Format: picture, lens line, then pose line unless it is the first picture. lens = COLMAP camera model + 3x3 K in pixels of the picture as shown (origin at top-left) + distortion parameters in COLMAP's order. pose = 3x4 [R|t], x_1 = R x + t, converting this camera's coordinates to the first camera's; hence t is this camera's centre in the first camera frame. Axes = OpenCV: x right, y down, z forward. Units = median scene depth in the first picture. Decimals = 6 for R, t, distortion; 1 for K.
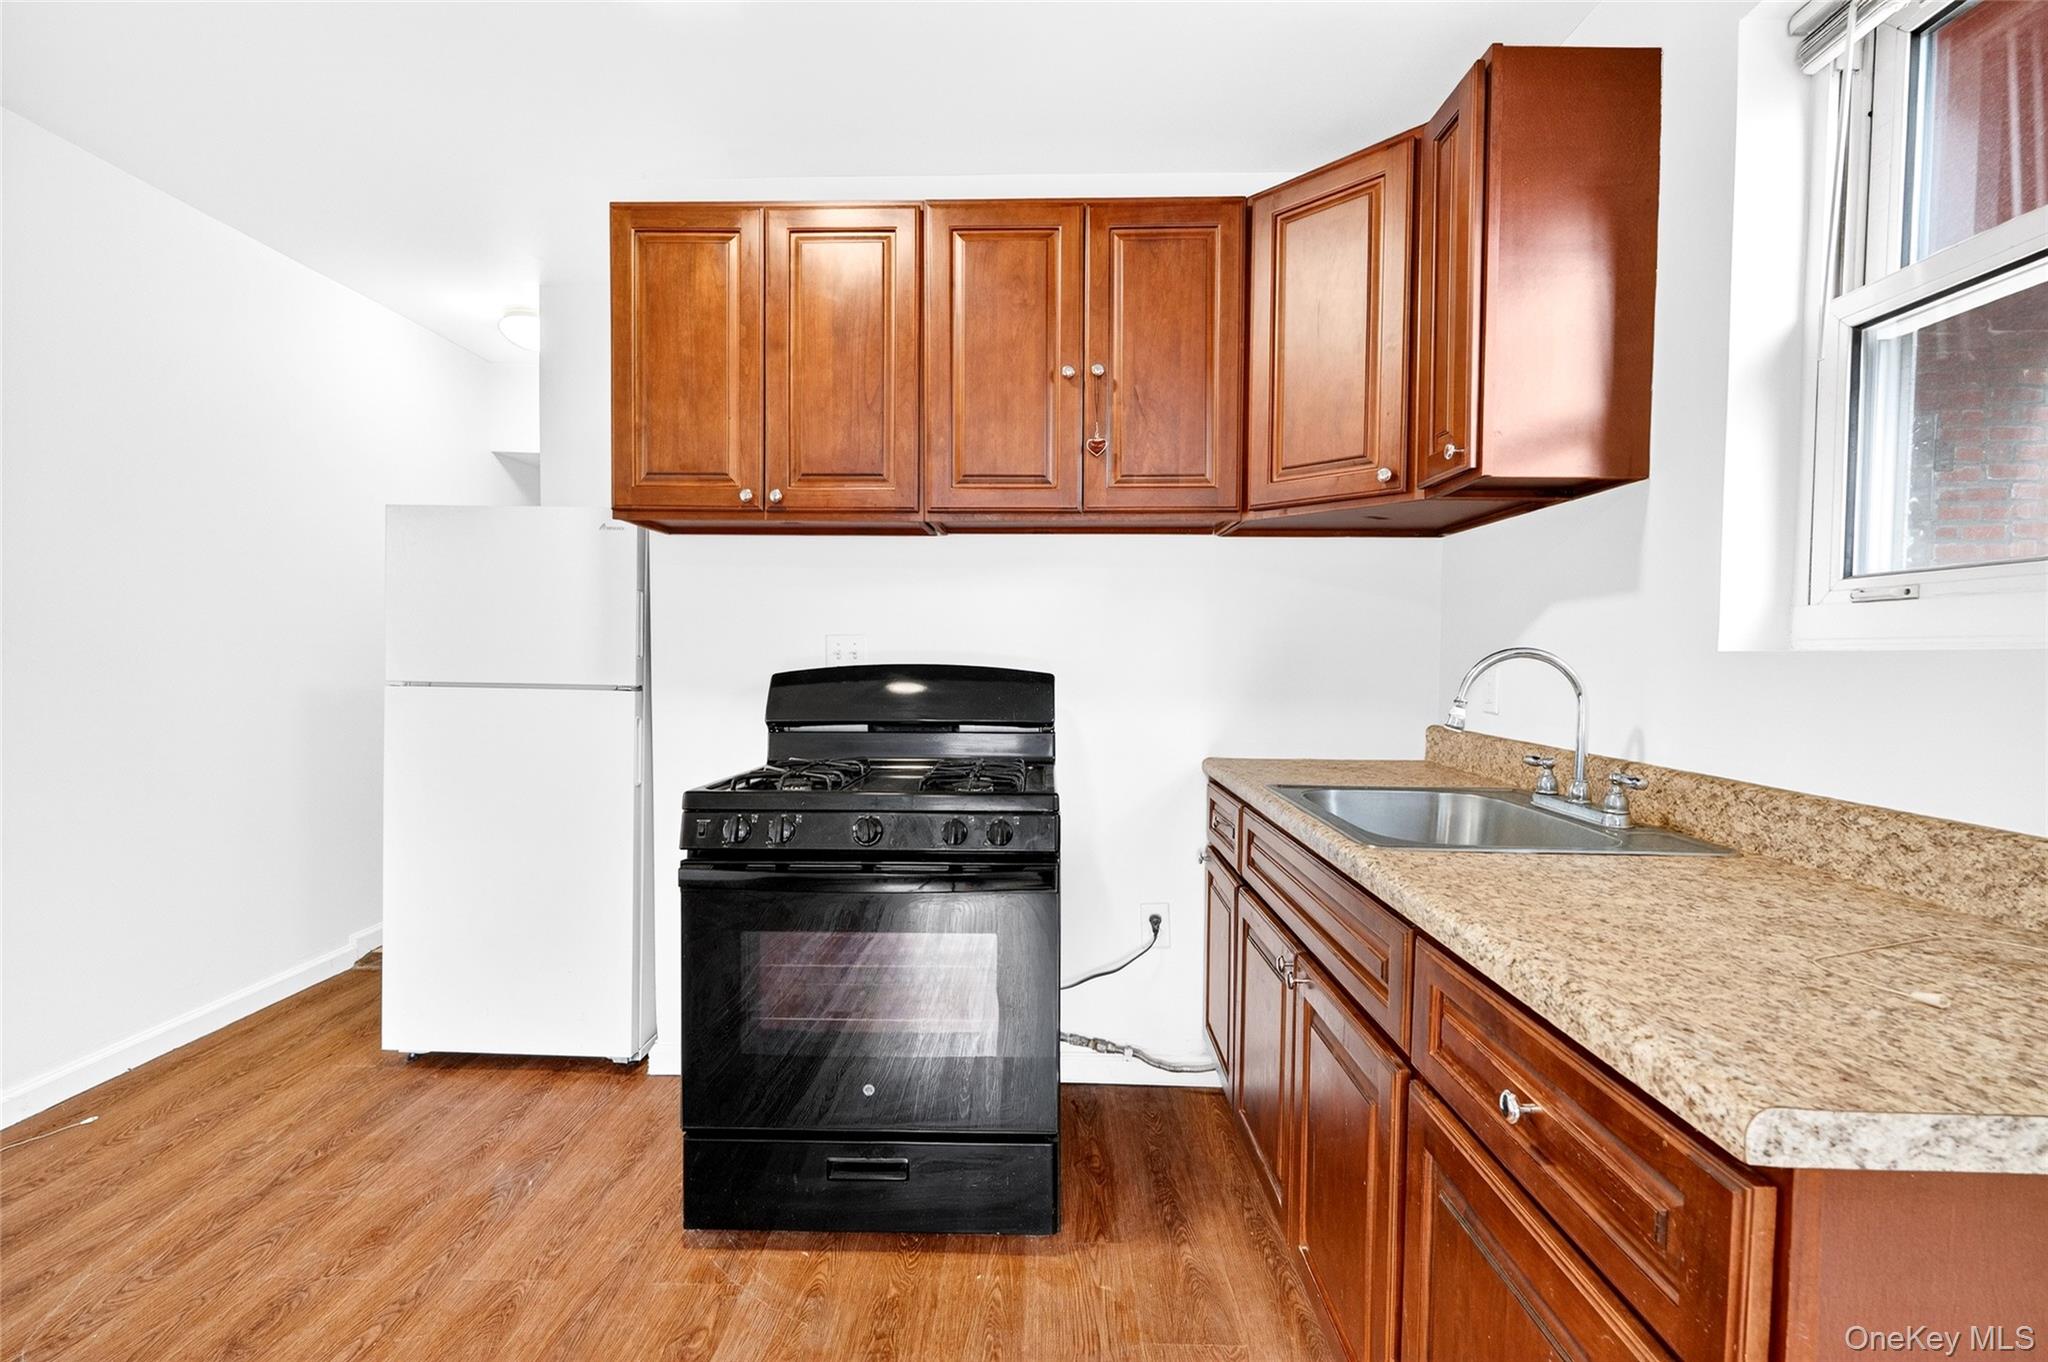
lens RADIAL K [[916.1, 0, 1018.7], [0, 916.1, 680.4], [0, 0, 1]] dist [-0.003168, 0.000304]
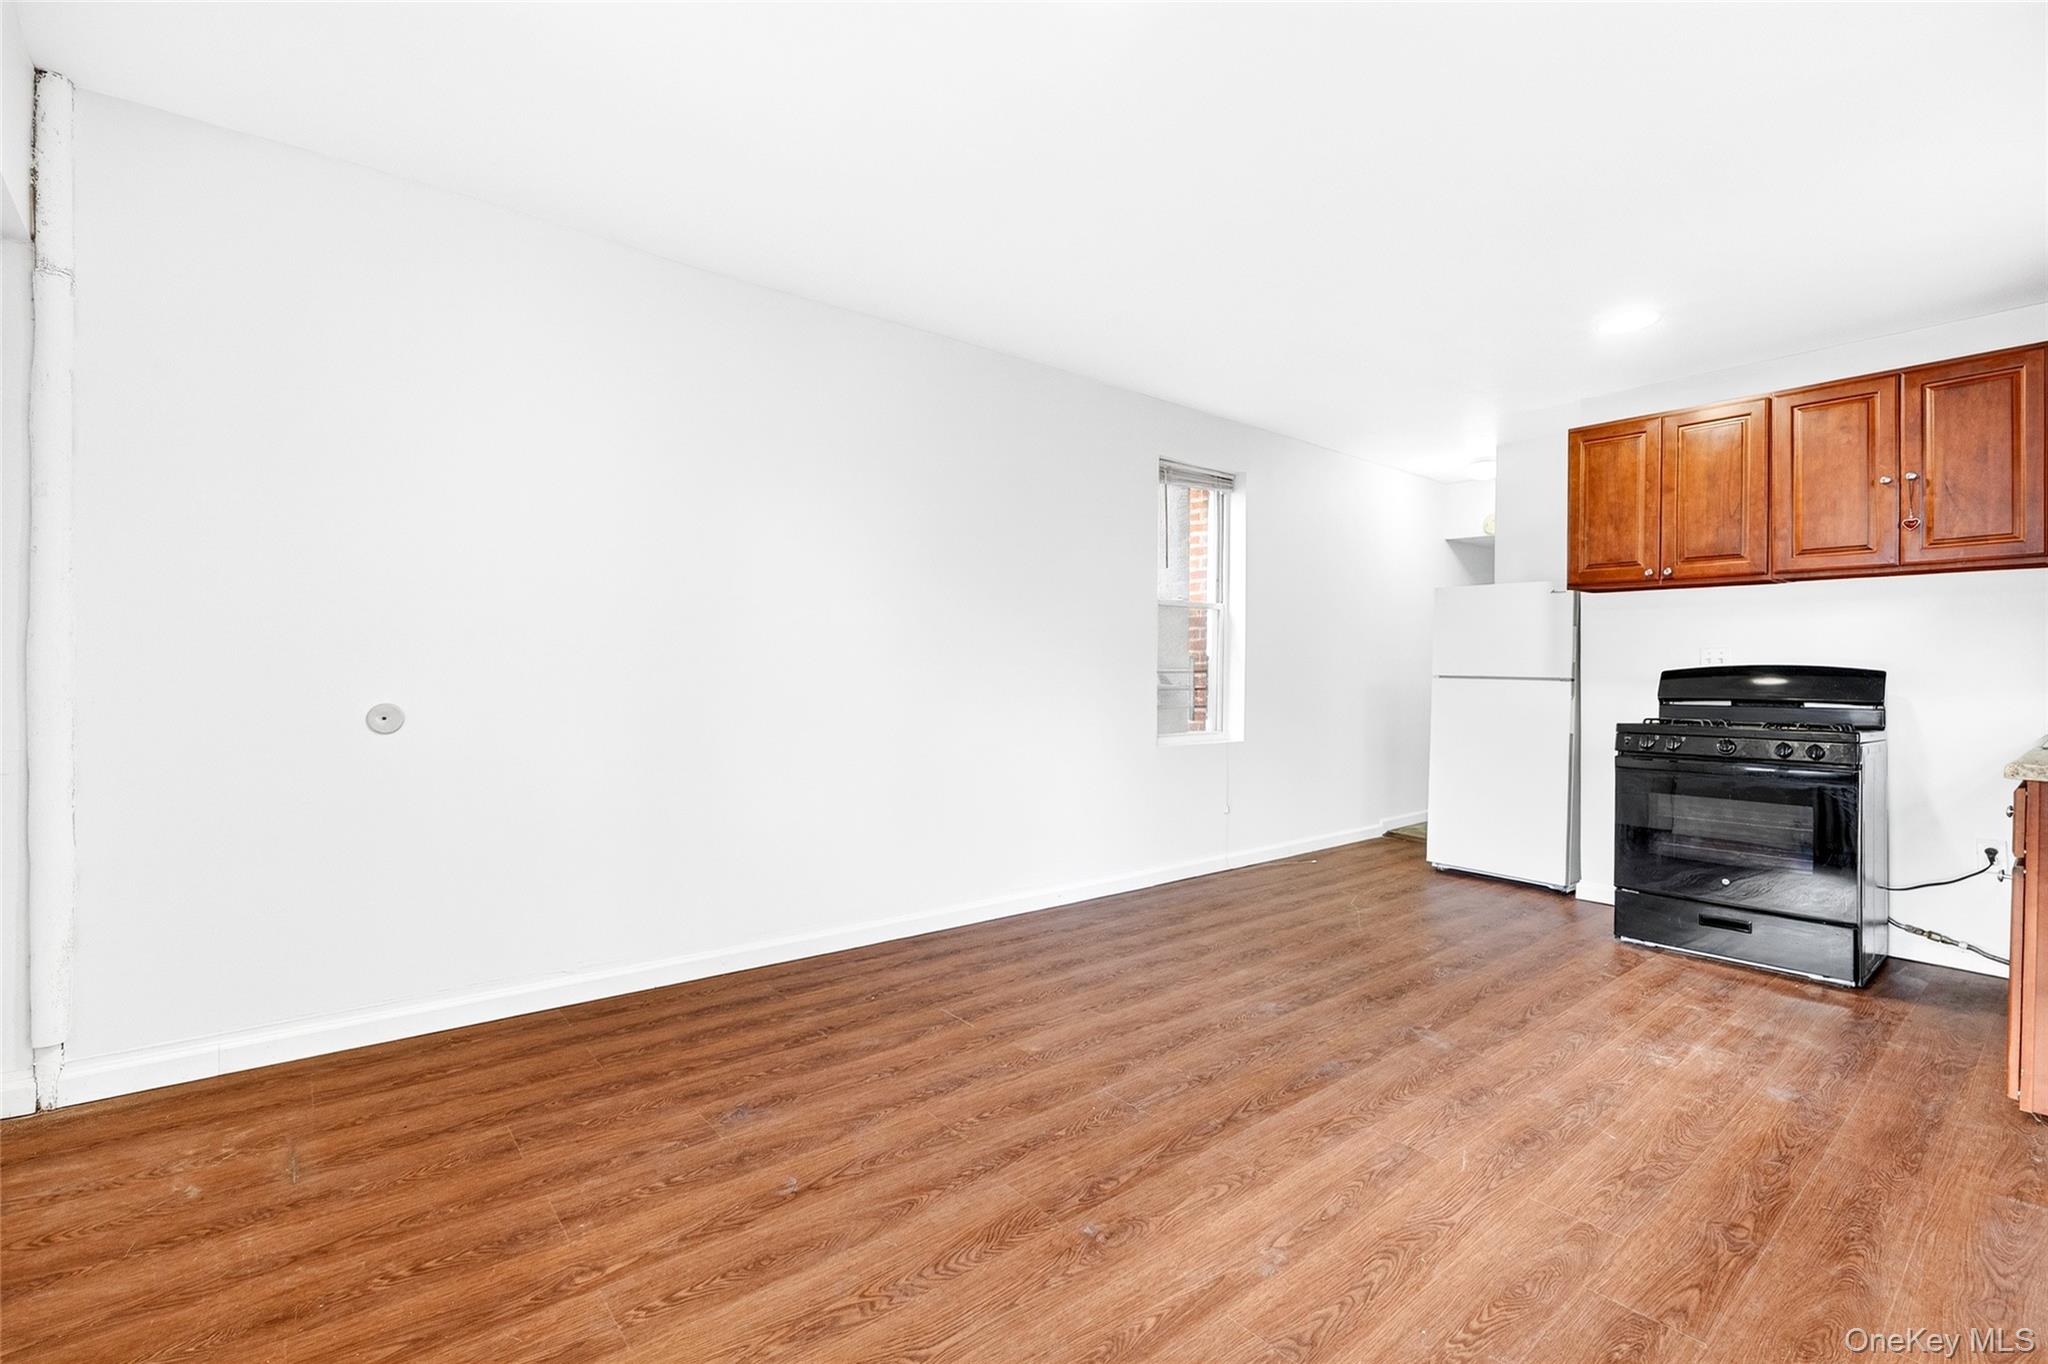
lens RADIAL K [[888.9, 0, 1024.1], [0, 888.9, 673.2], [0, 0, 1]] dist [-0.011108, 0.000154]
pose [[0.652158, 0.001188, -0.758082, 0.231485], [-0.026023, 0.999445, -0.020820, 0.070035], [0.757636, 0.033305, 0.651827, -1.105649]]
